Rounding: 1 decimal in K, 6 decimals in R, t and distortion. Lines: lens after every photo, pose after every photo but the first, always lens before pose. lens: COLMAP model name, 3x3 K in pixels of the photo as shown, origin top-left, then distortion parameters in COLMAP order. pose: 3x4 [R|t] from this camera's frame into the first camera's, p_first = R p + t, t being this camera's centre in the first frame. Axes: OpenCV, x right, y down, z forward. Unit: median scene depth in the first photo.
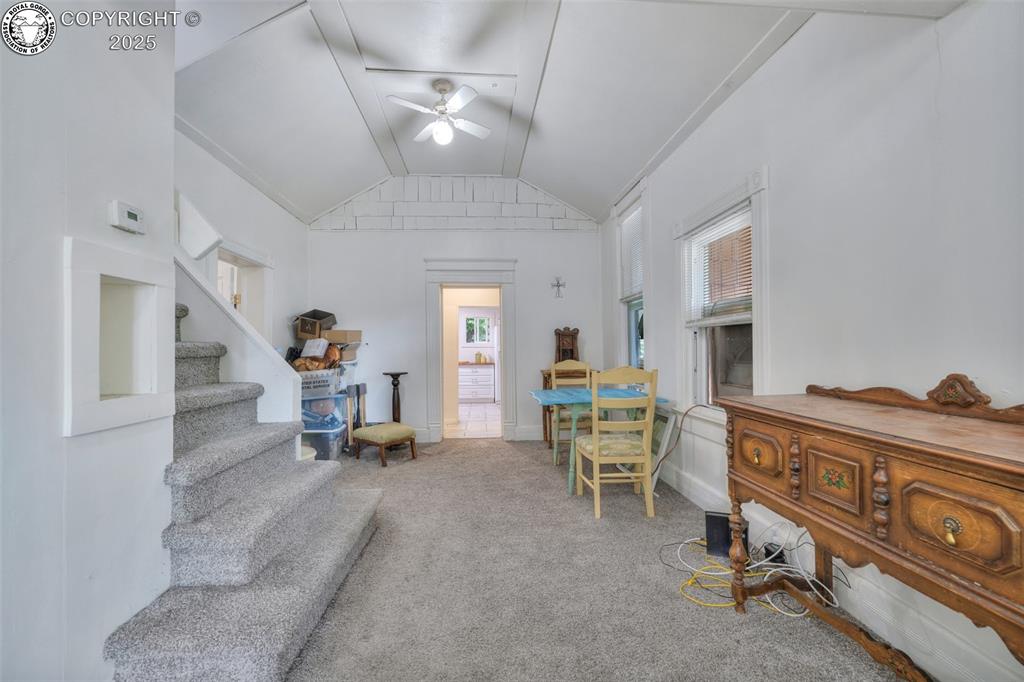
lens RADIAL K [[422.4, 0, 506.7], [0, 422.4, 342.7], [0, 0, 1]] dist [0.002948, -0.001052]
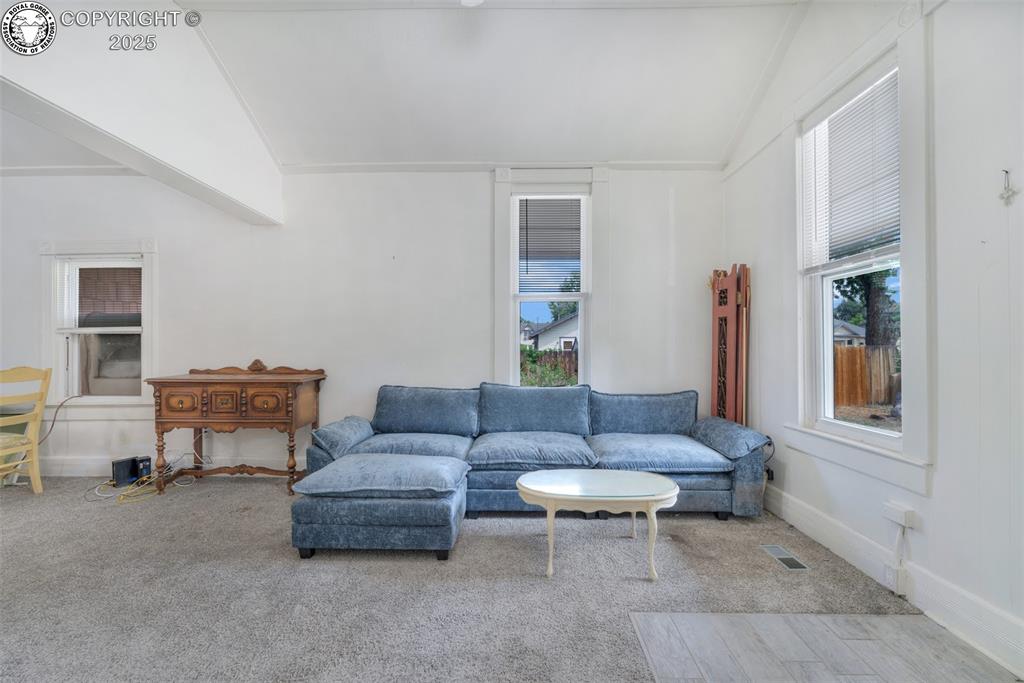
lens RADIAL K [[422.4, 0, 516.2], [0, 422.4, 342.9], [0, 0, 1]] dist [0.002948, -0.001052]
pose [[0.087384, 0.013024, 0.996090, -0.895955], [-0.008133, 0.999891, -0.012360, -0.007356], [-0.996141, -0.007021, 0.087481, -0.536479]]
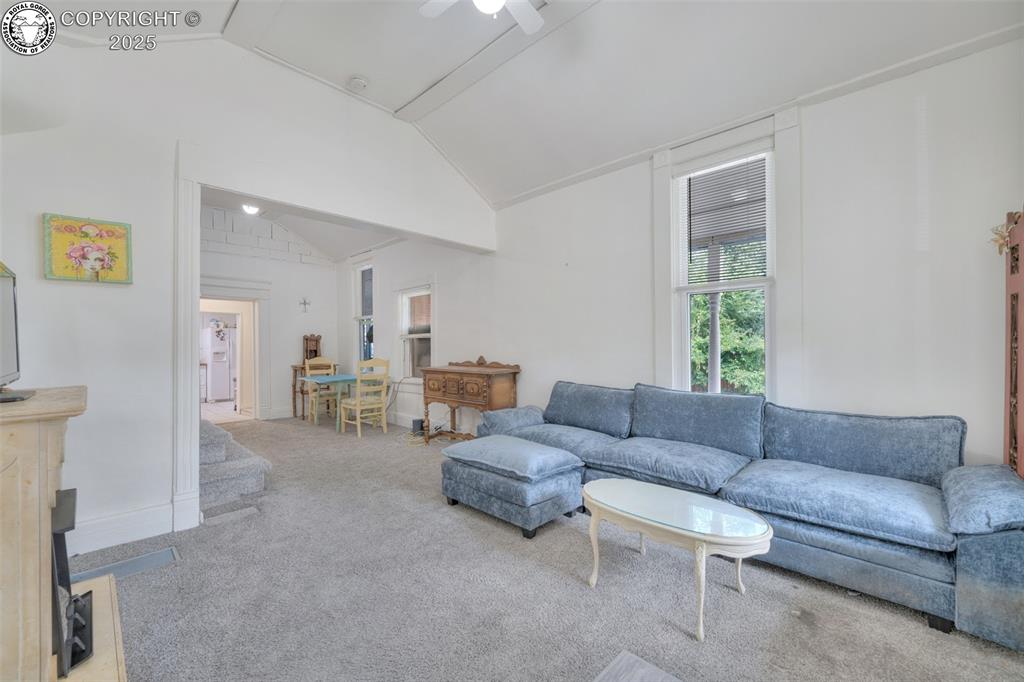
lens RADIAL K [[422.4, 0, 508.3], [0, 422.4, 342.9], [0, 0, 1]] dist [0.002948, -0.001052]
pose [[0.748308, 0.005129, 0.663331, -0.684121], [-0.004549, 0.999986, -0.002600, -0.016608], [-0.663335, -0.001072, 0.748321, -1.091900]]
